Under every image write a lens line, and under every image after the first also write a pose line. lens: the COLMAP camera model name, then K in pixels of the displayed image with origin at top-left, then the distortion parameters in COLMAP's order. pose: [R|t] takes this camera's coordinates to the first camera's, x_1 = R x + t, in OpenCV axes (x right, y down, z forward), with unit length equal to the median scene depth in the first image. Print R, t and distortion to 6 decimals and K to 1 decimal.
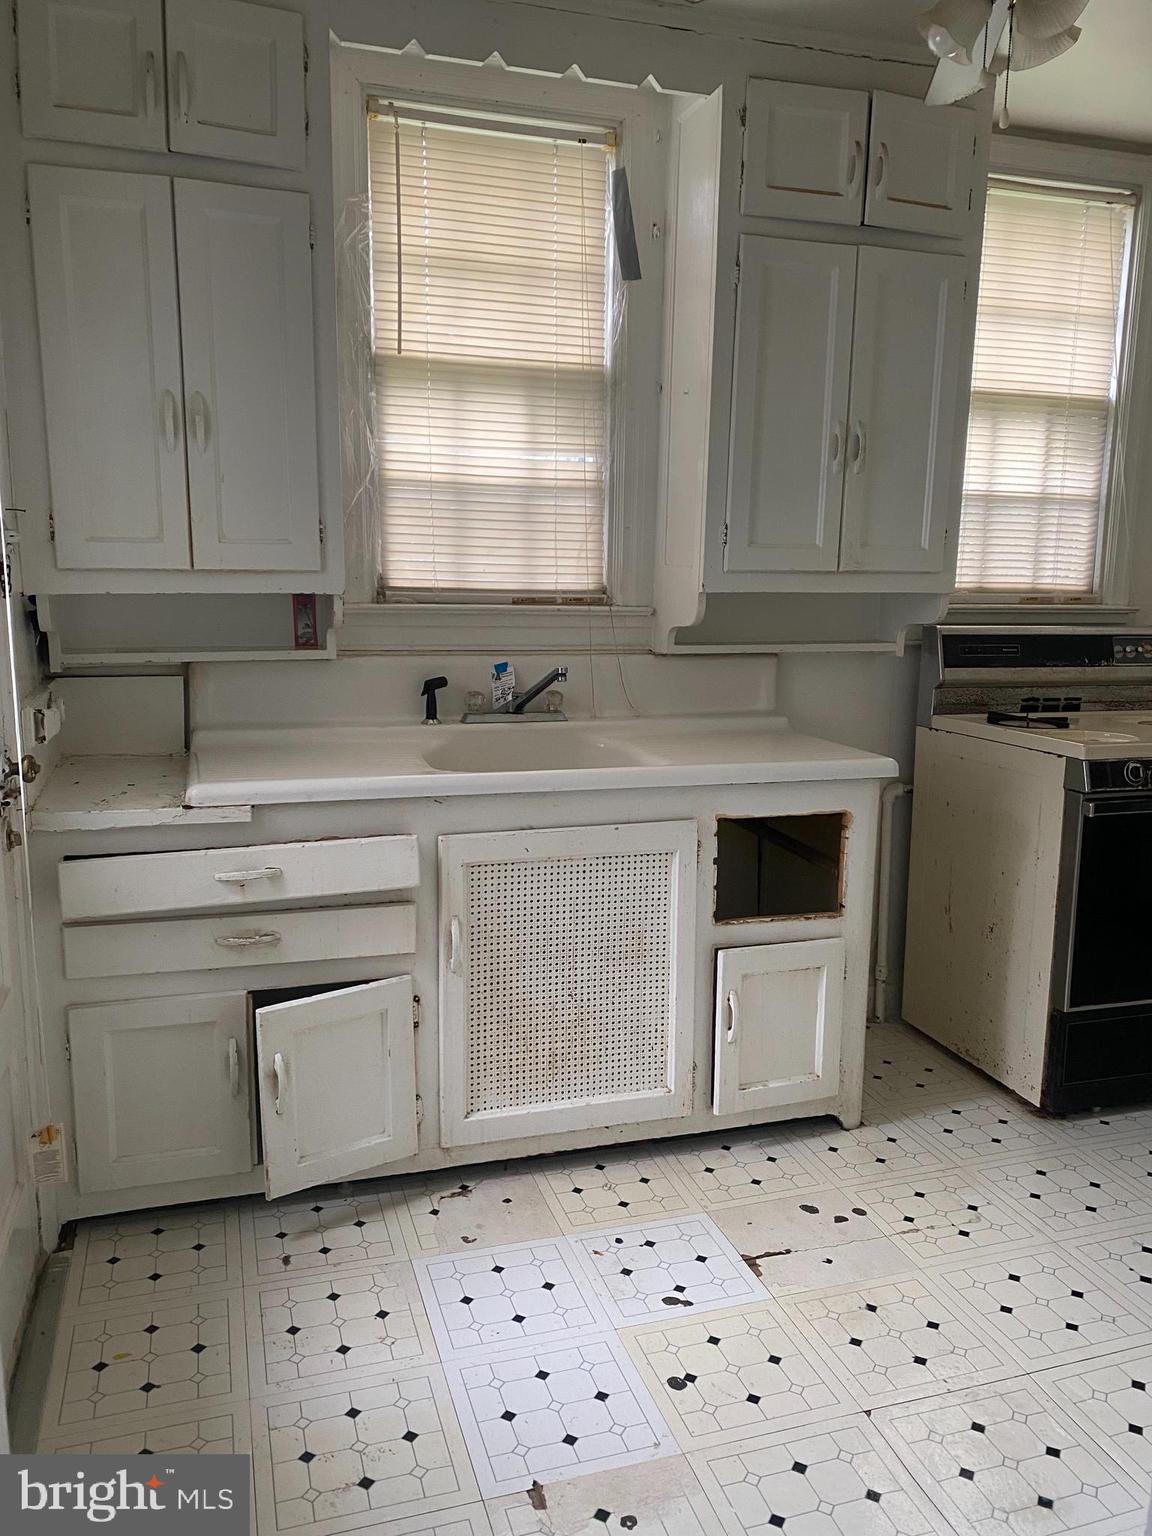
lens RADIAL K [[1206.2, 0, 566.8], [0, 1206.2, 788.4], [0, 0, 1]] dist [0.044646, -0.070296]
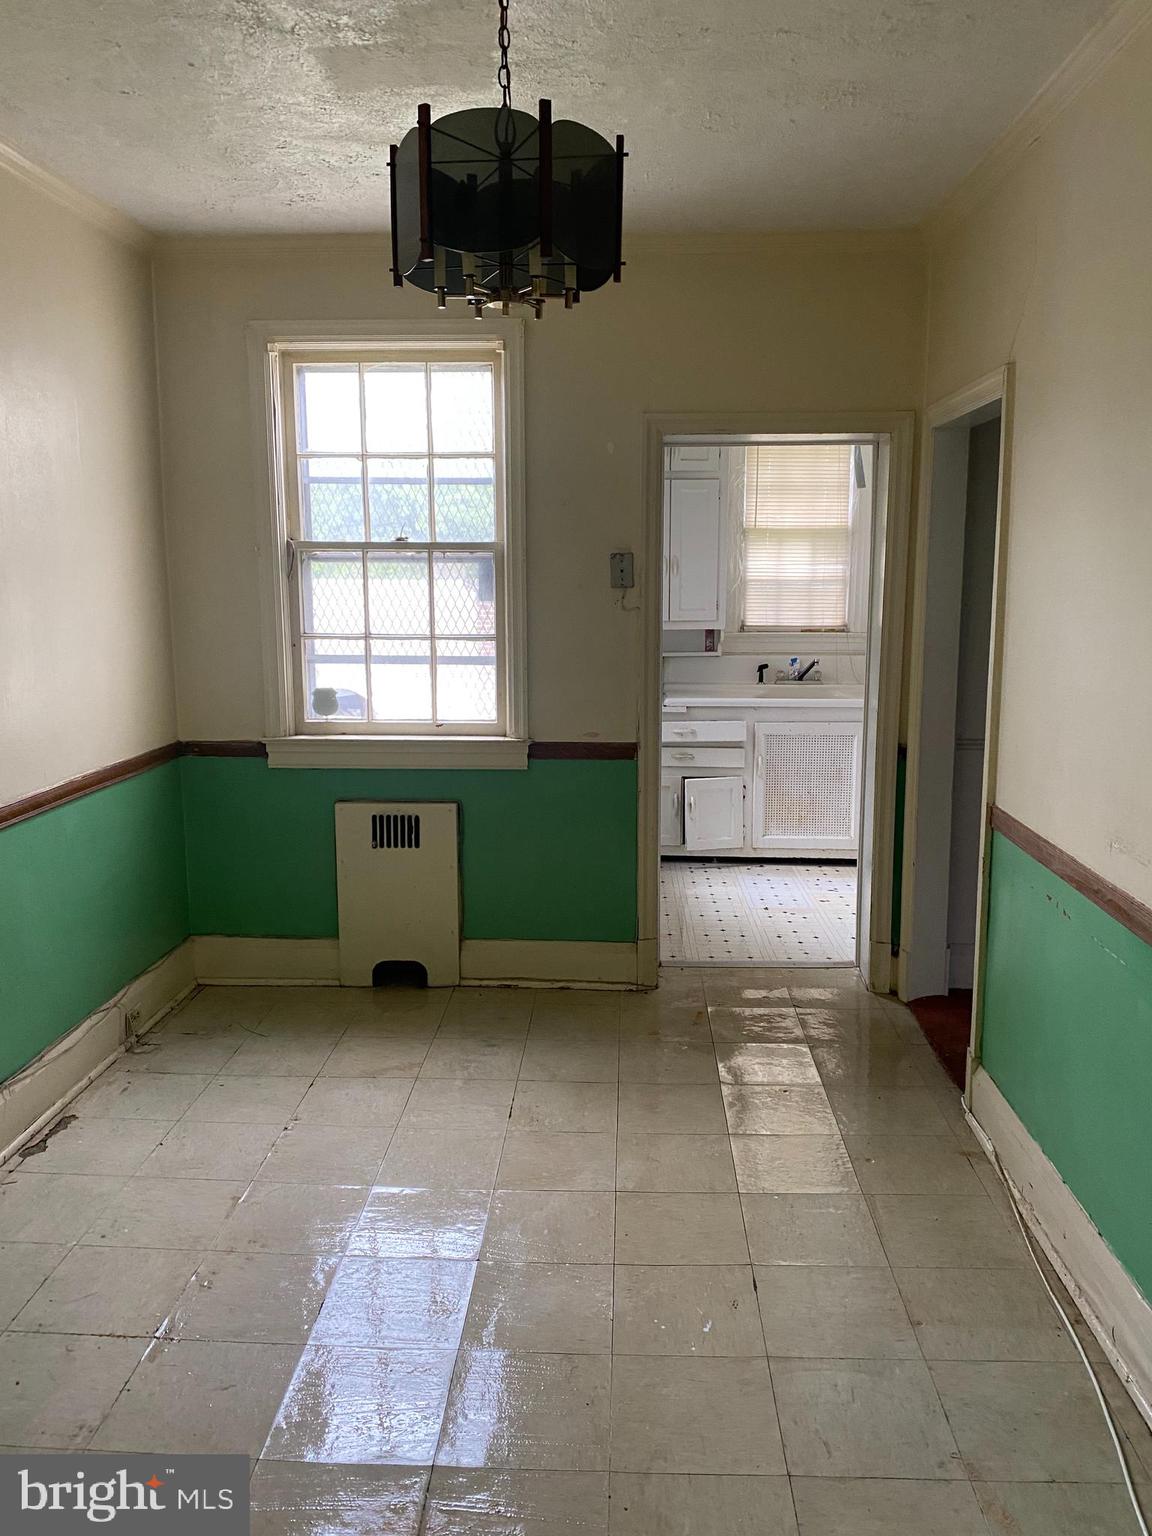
lens RADIAL K [[1206.2, 0, 566.8], [0, 1206.2, 788.4], [0, 0, 1]] dist [0.044646, -0.070296]
pose [[0.942348, 0.041386, -0.332065, 0.328711], [-0.046373, 0.998899, -0.007104, 0.188049], [0.331405, 0.022093, 0.943230, -1.367690]]
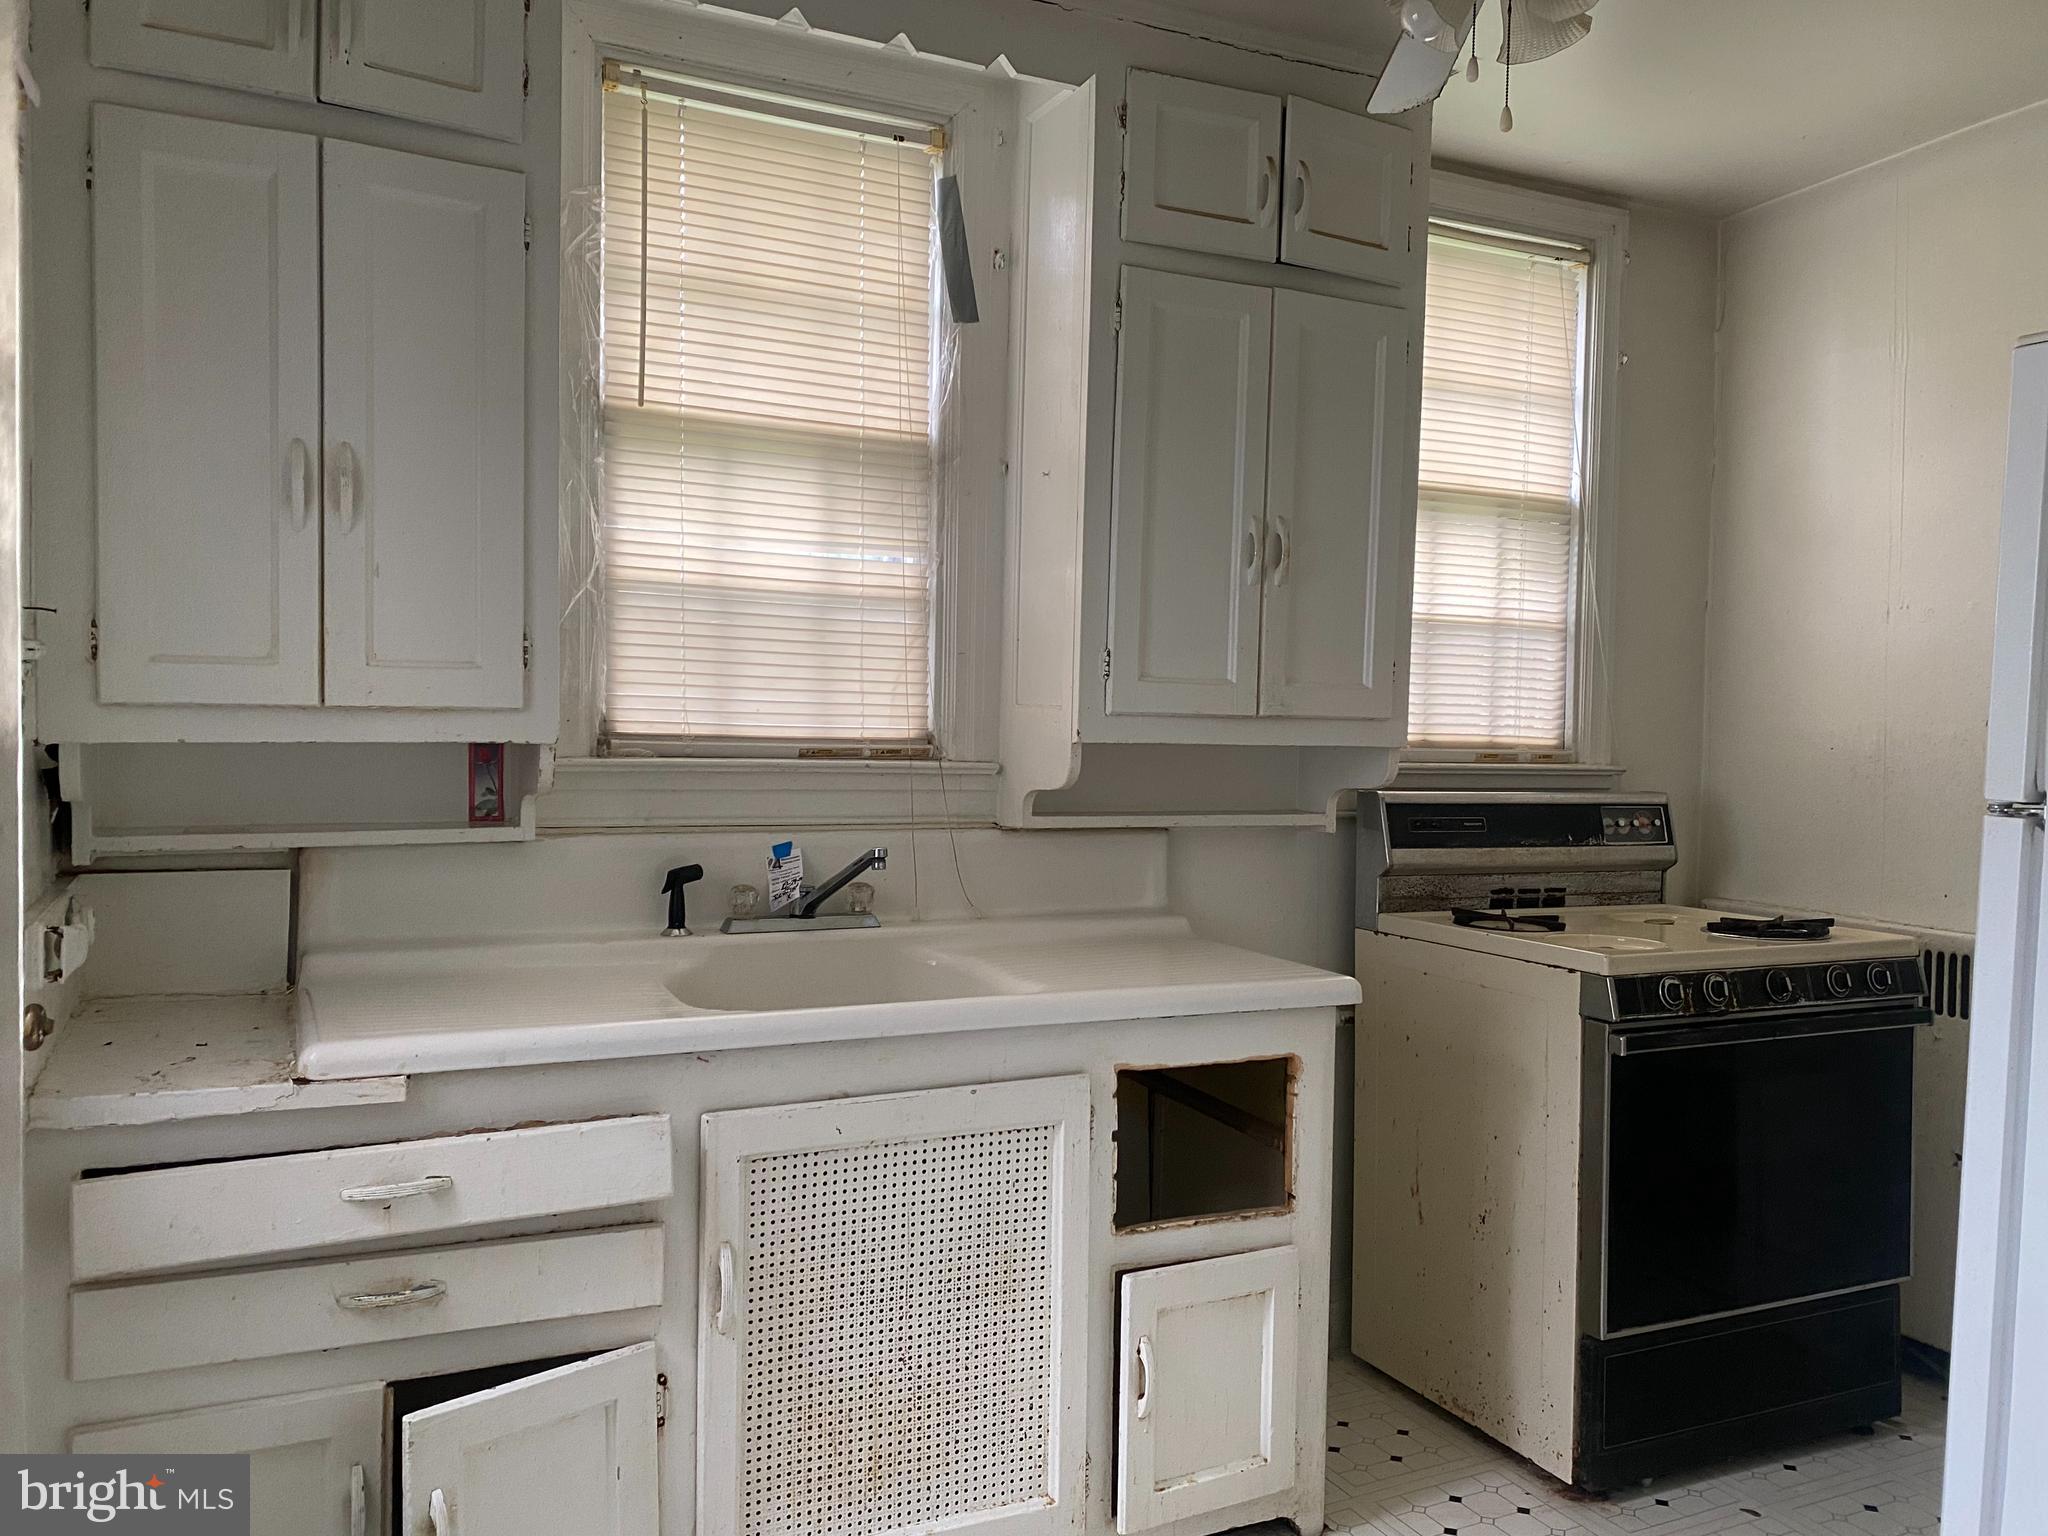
lens RADIAL K [[1608.3, 0, 1034.9], [0, 1608.3, 762.3], [0, 0, 1]] dist [0.044646, -0.070296]
pose [[0.989375, 0.002509, 0.145364, -0.048547], [0.019364, 0.988668, -0.148865, -0.012296], [-0.144090, 0.150098, 0.978115, 0.088104]]
